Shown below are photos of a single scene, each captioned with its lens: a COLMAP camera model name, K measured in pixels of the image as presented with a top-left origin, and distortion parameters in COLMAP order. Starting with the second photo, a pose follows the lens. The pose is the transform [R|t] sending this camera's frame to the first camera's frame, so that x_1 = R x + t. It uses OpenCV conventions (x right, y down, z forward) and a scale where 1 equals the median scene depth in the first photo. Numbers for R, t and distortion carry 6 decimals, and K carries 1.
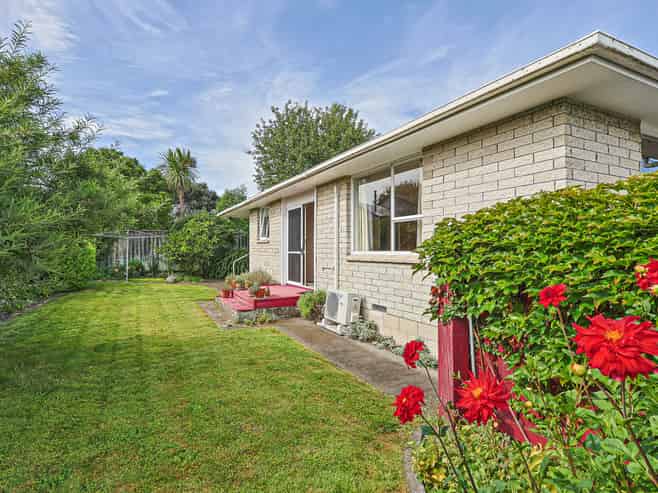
lens RADIAL K [[368.6, 0, 329.0], [0, 368.6, 246.5], [0, 0, 1]] dist [0.001789, 0.000027]
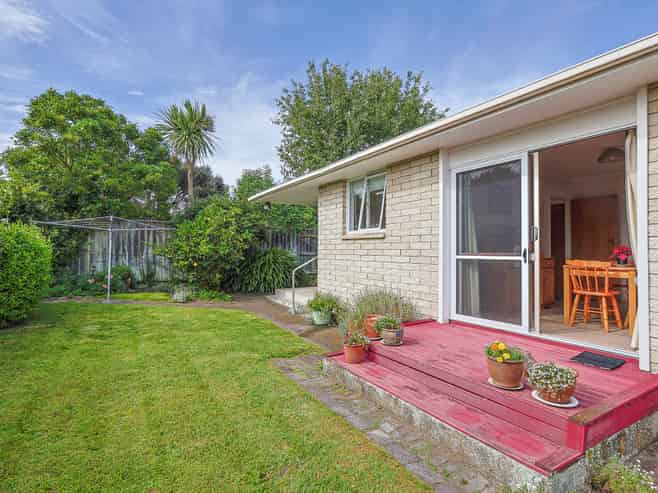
lens RADIAL K [[348.7, 0, 329.0], [0, 348.7, 246.5], [0, 0, 1]] dist [-0.002590, 0.000166]
pose [[0.997081, 0.010264, 0.075659, -0.210215], [-0.009799, 0.999931, -0.006514, 0.004482], [-0.075721, 0.005753, 0.997112, 0.365170]]
